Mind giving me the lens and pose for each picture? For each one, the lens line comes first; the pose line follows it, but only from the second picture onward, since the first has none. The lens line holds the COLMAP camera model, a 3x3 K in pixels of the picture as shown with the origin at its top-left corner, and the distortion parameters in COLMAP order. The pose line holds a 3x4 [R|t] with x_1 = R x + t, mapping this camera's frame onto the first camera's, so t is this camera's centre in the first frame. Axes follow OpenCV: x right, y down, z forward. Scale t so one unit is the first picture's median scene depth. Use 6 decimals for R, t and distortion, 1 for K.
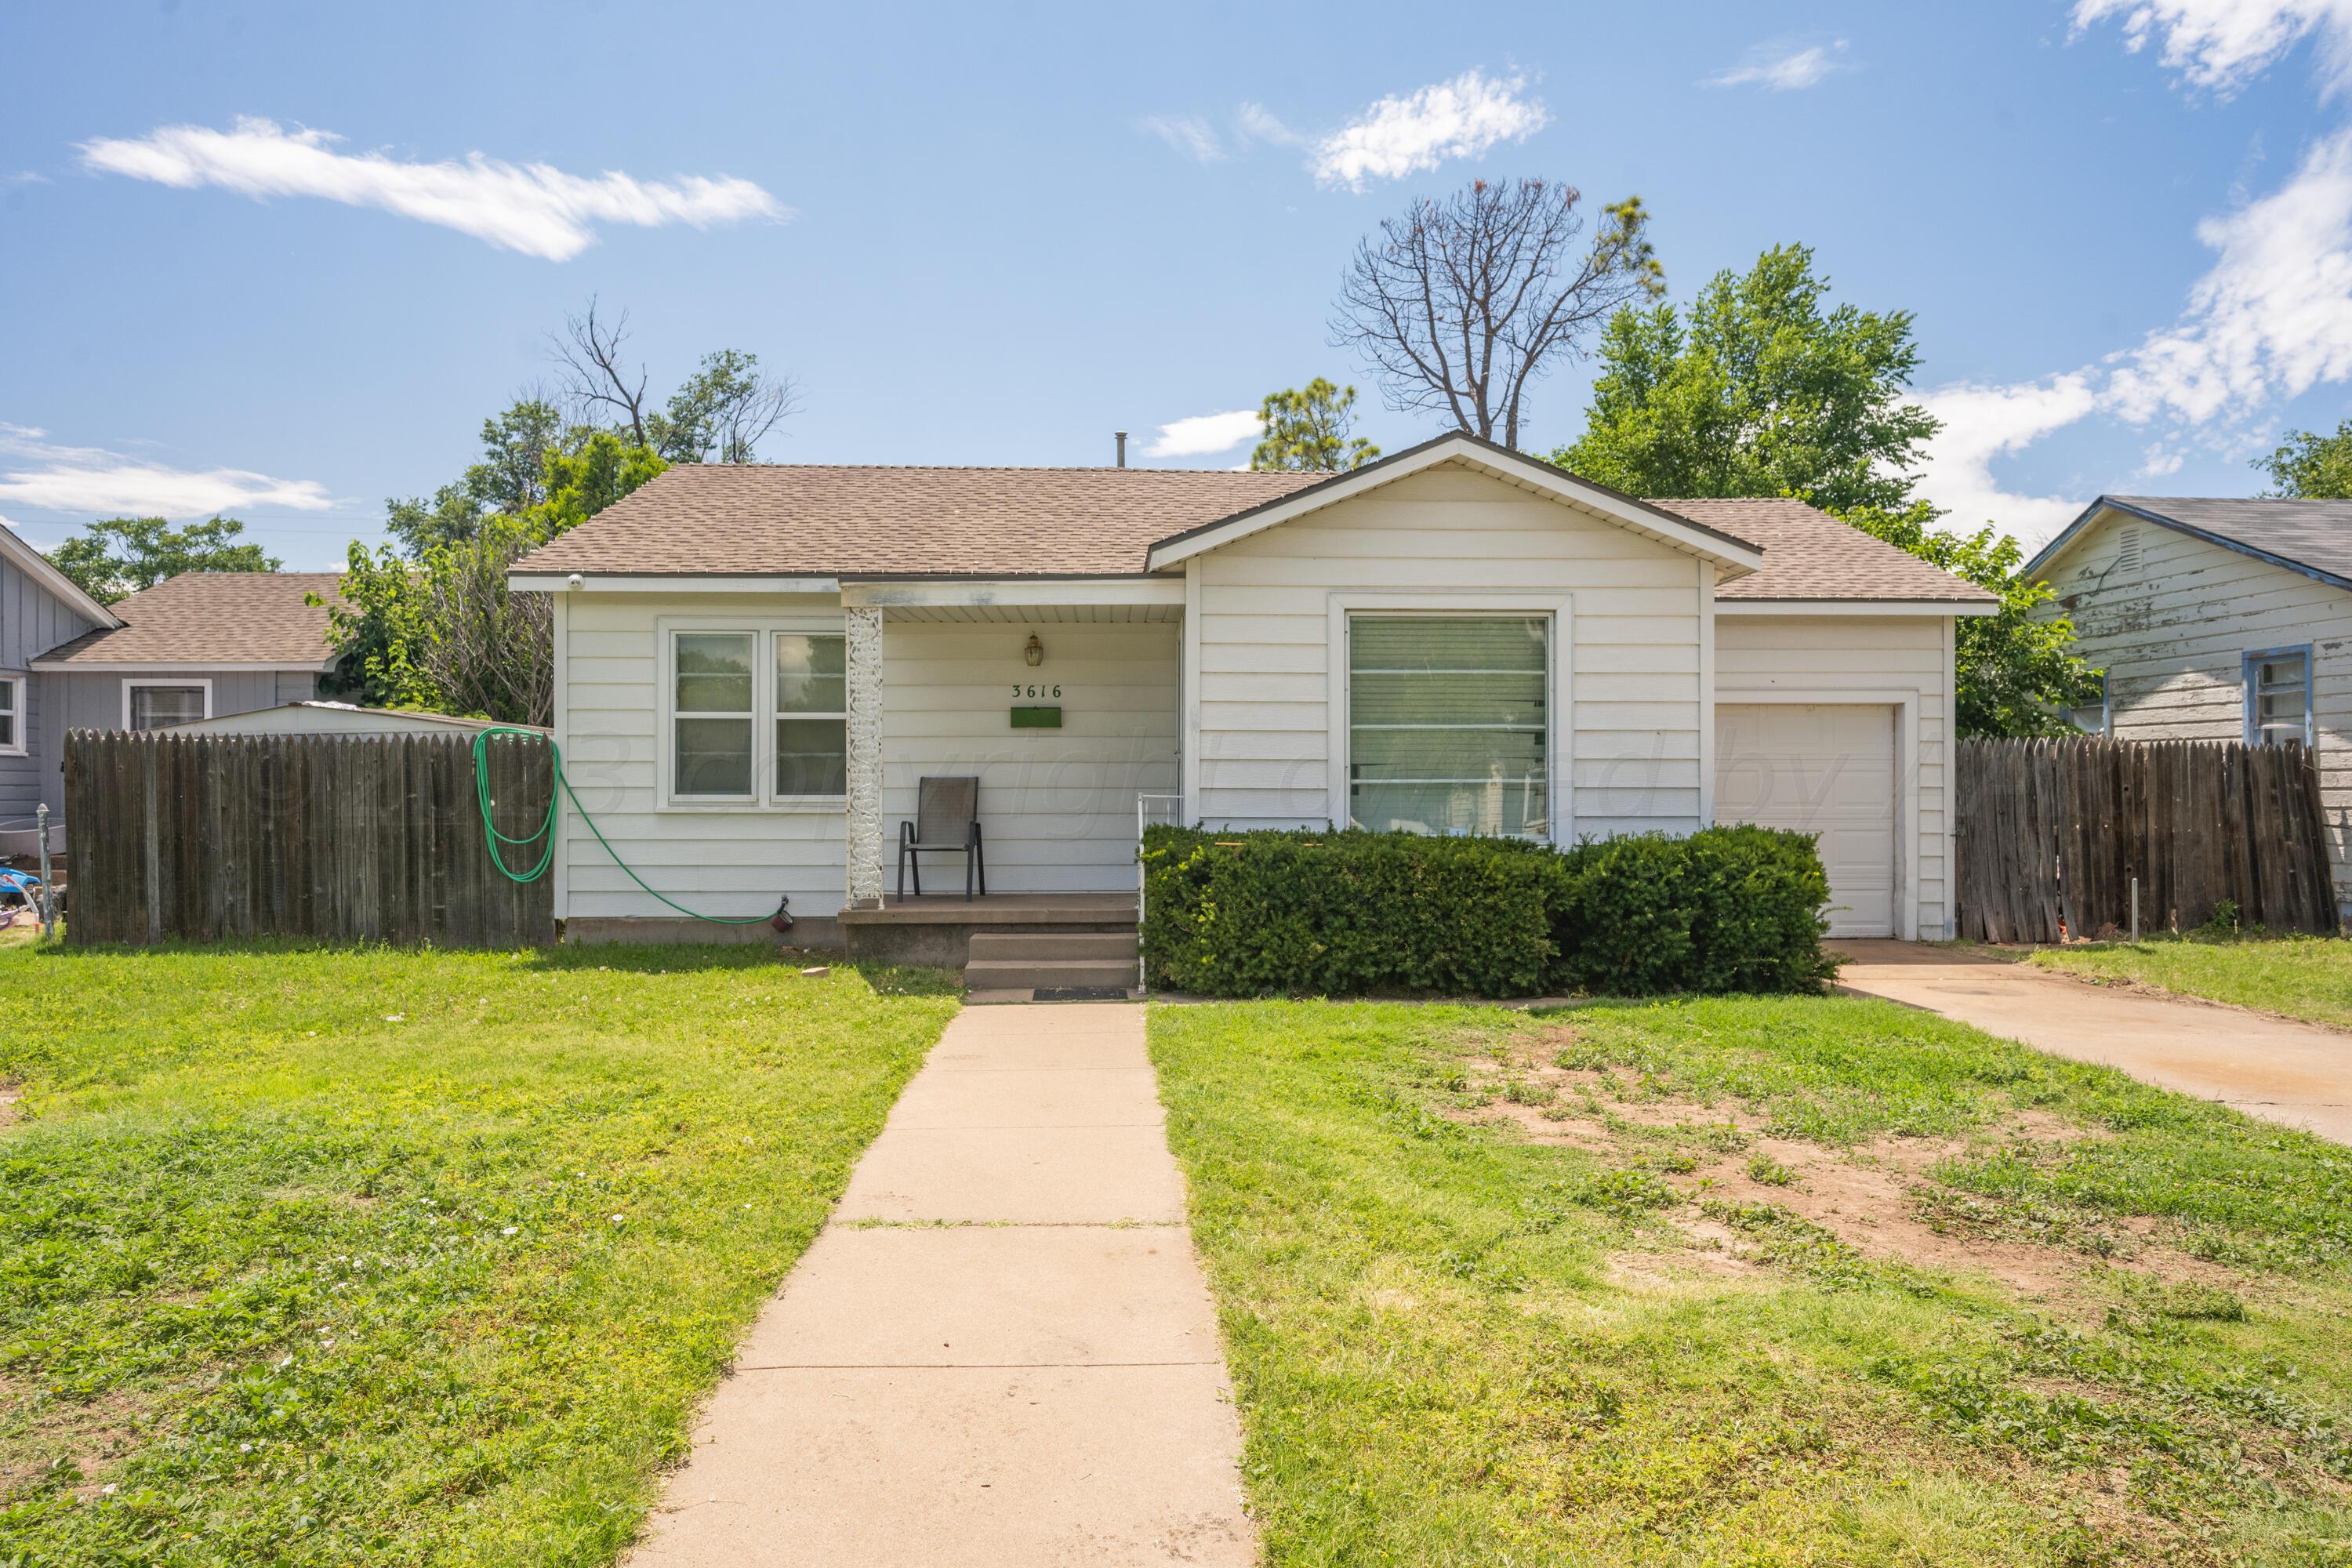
lens RADIAL K [[1500.8, 0, 1179.3], [0, 1500.8, 778.0], [0, 0, 1]] dist [-0.002521, -0.000538]
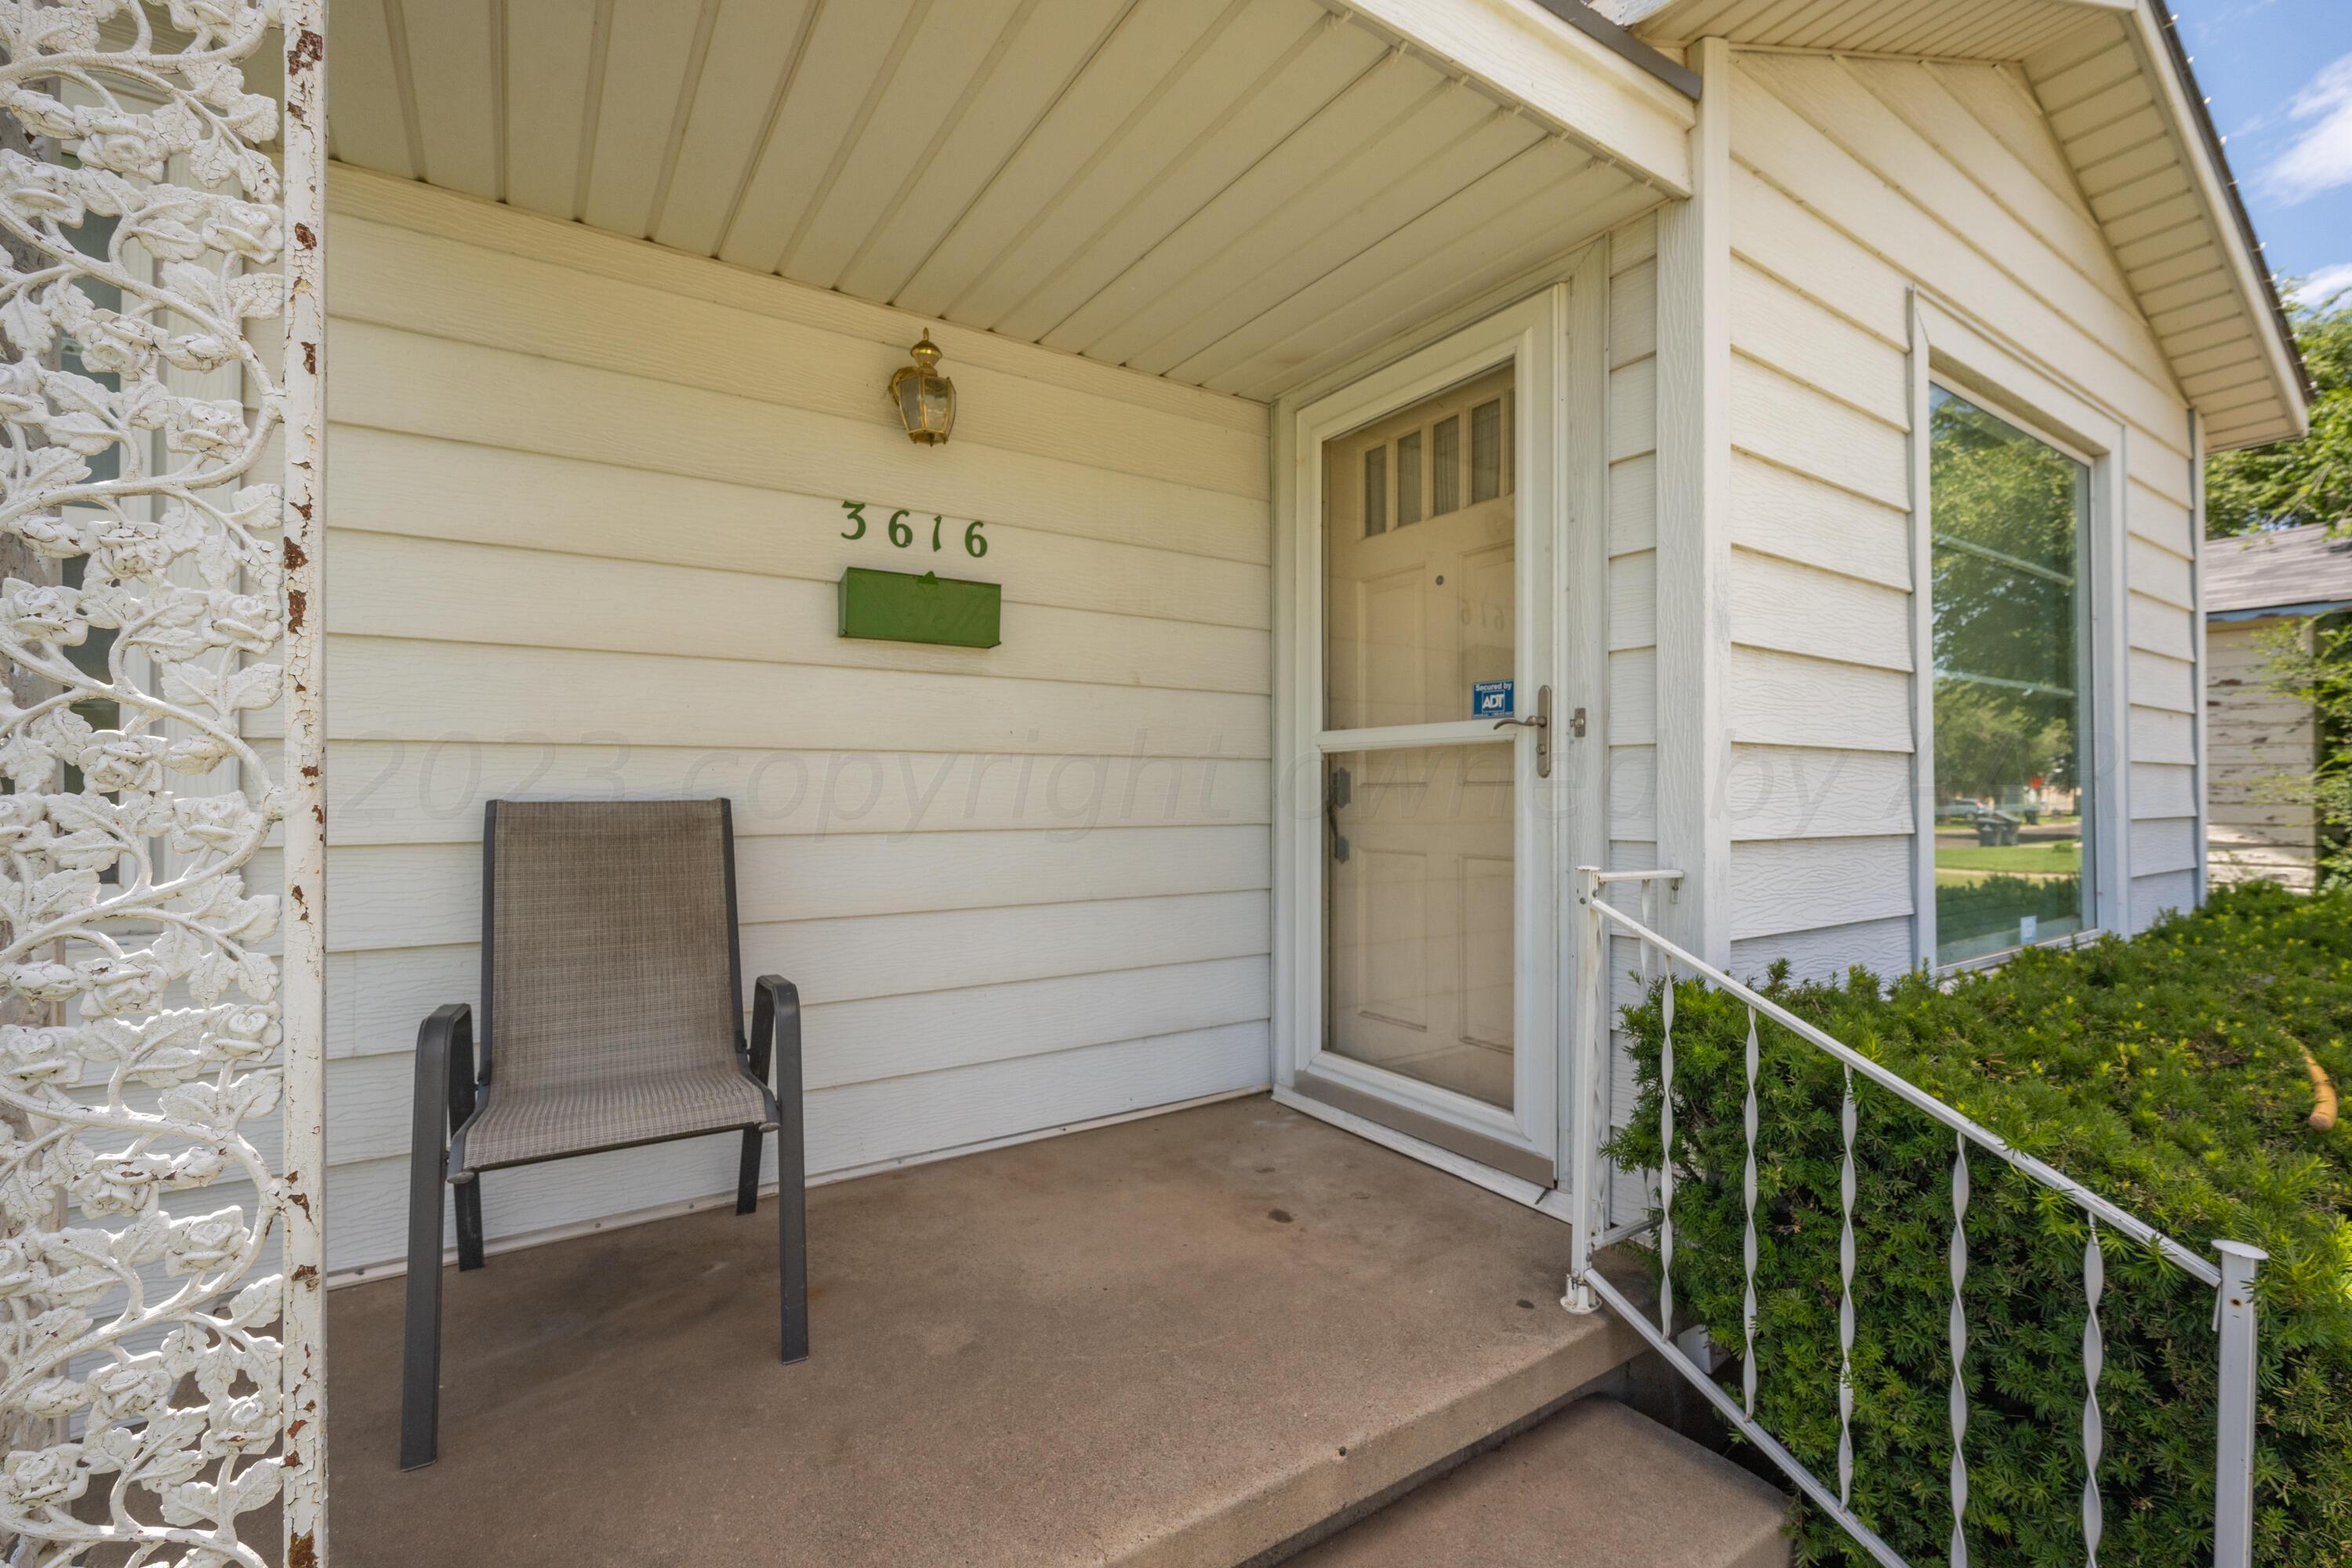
lens RADIAL K [[1014.8, 0, 1176.0], [0, 1014.8, 784.0], [0, 0, 1]] dist [-0.000259, 0.000110]
pose [[0.851397, 0.004120, 0.524506, -0.163841], [-0.007839, 0.999957, 0.004869, -0.005100], [-0.524464, -0.008257, 0.851393, 0.797280]]
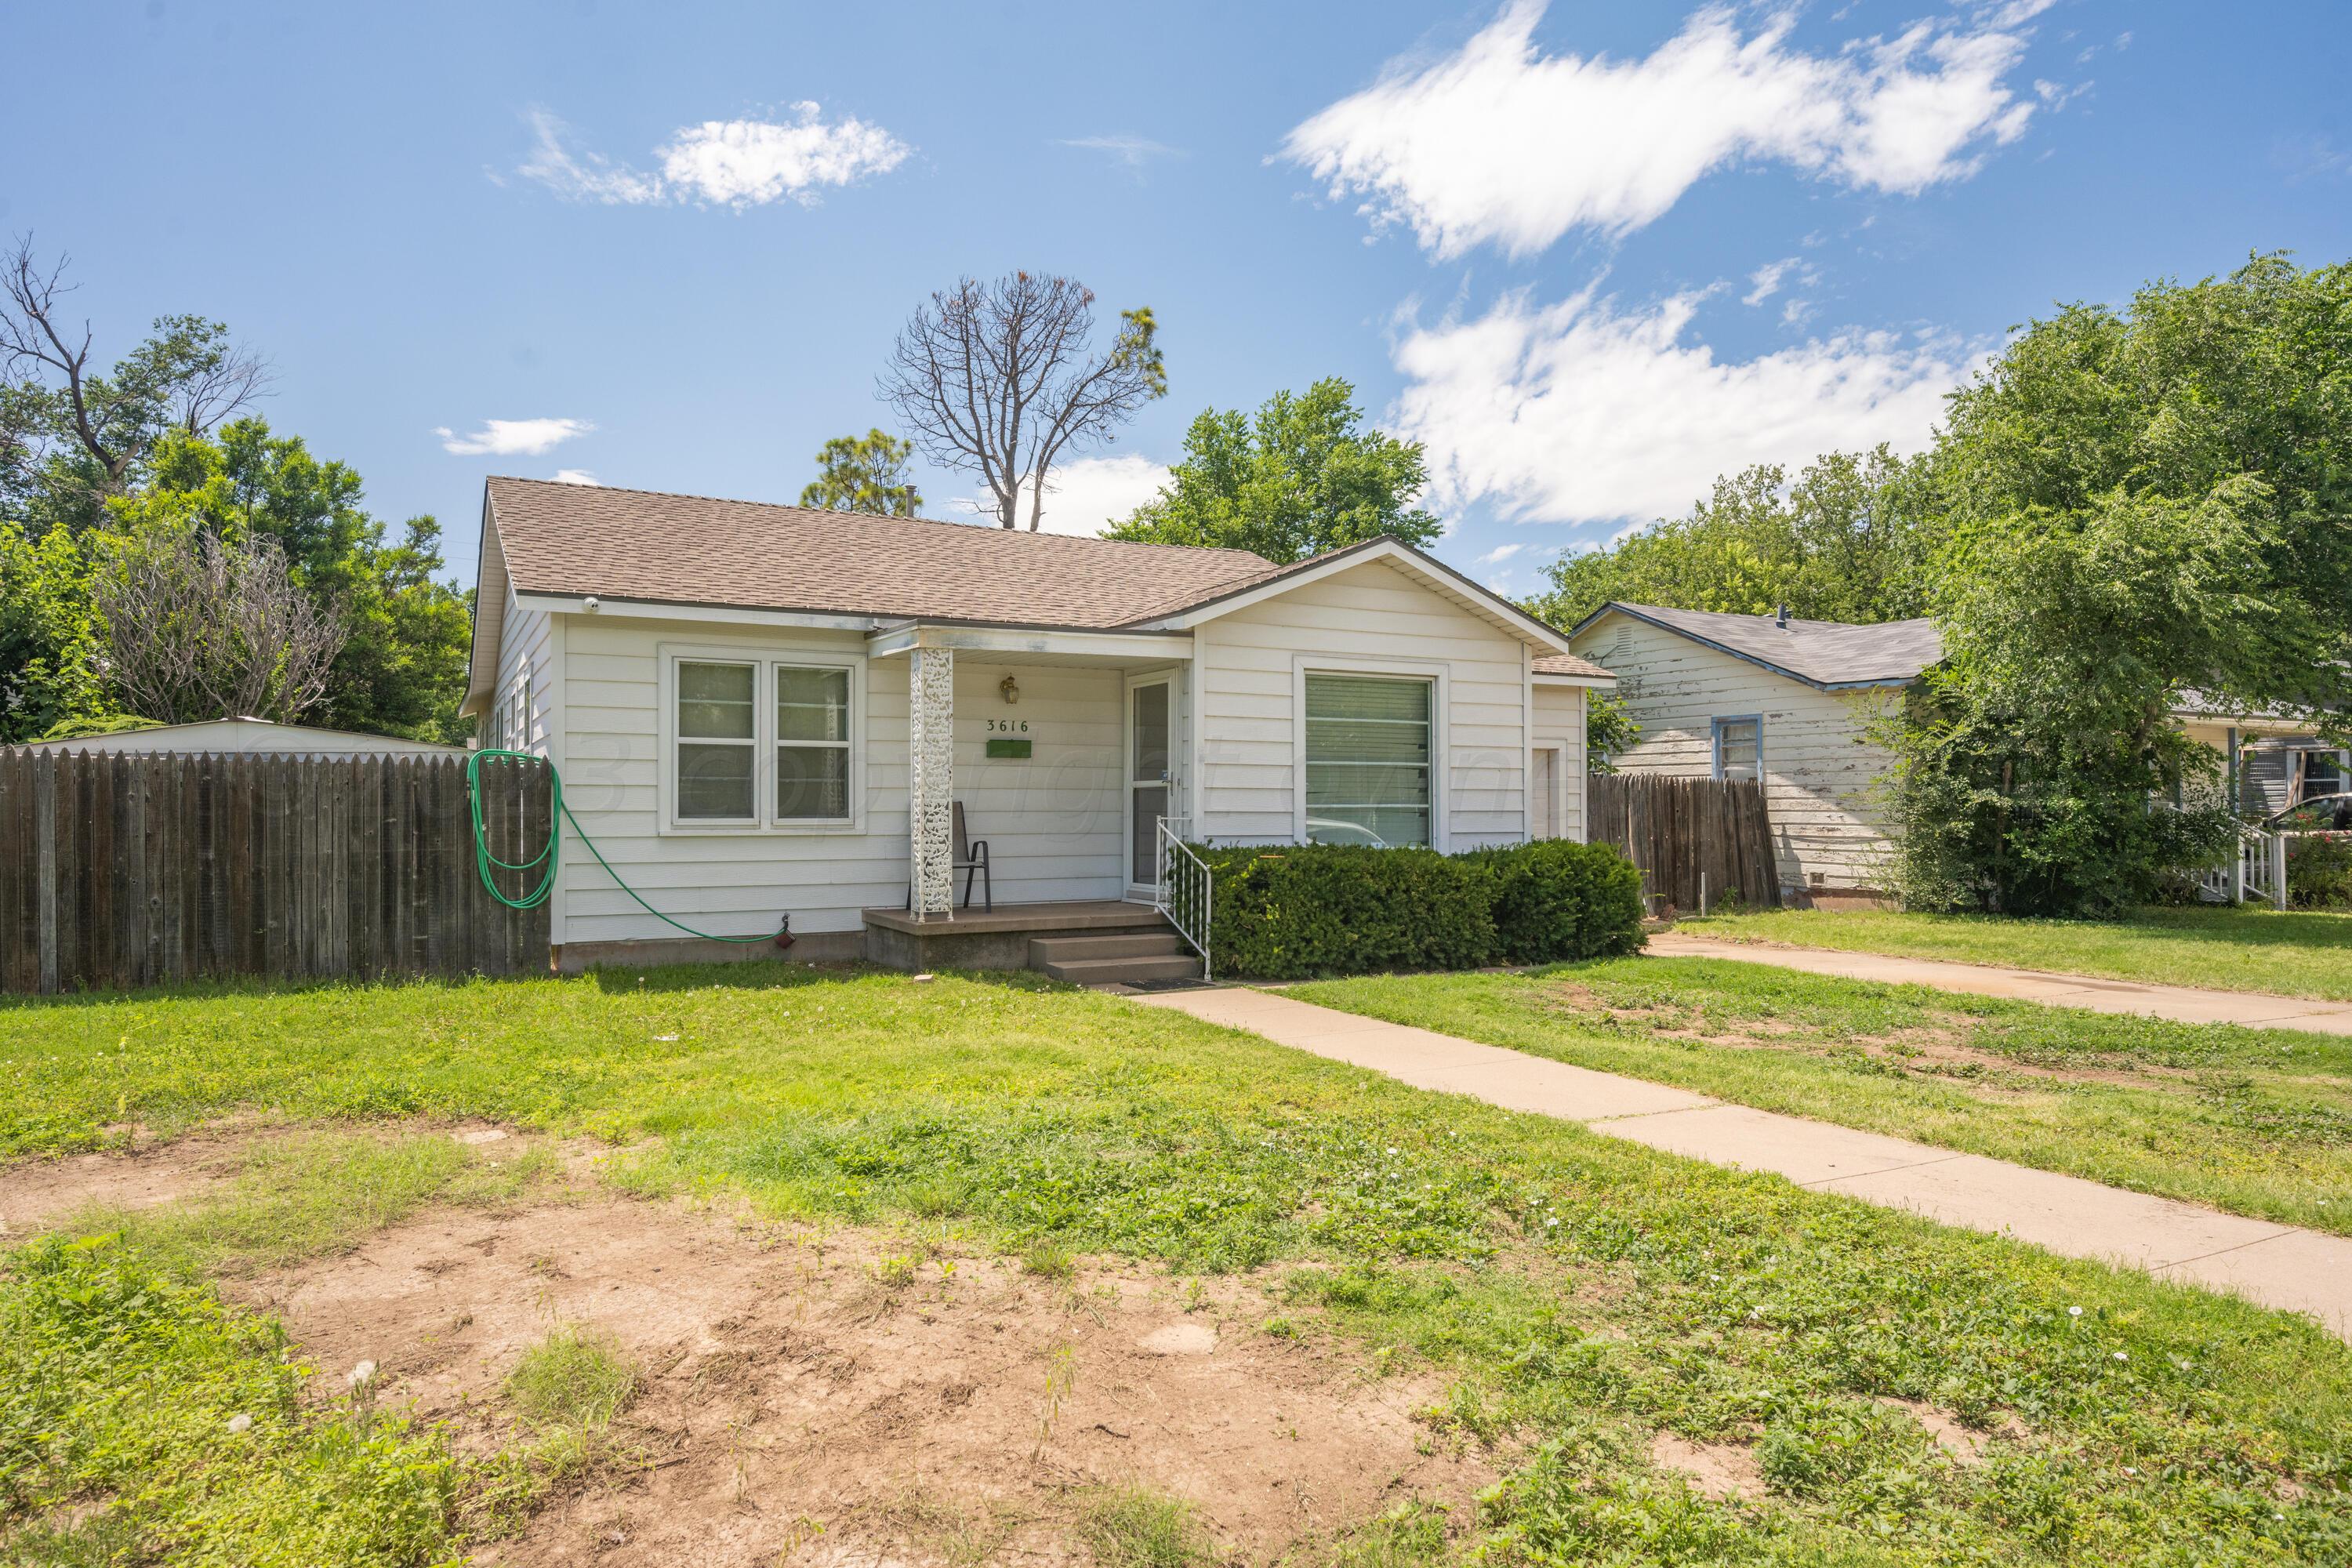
lens RADIAL K [[1413.3, 0, 1168.6], [0, 1413.3, 792.8], [0, 0, 1]] dist [0.000650, -0.000067]
pose [[0.900440, 0.004803, 0.434953, -0.455107], [-0.002577, 0.999980, -0.005708, -0.001605], [-0.434972, 0.004019, 0.900435, -0.010839]]
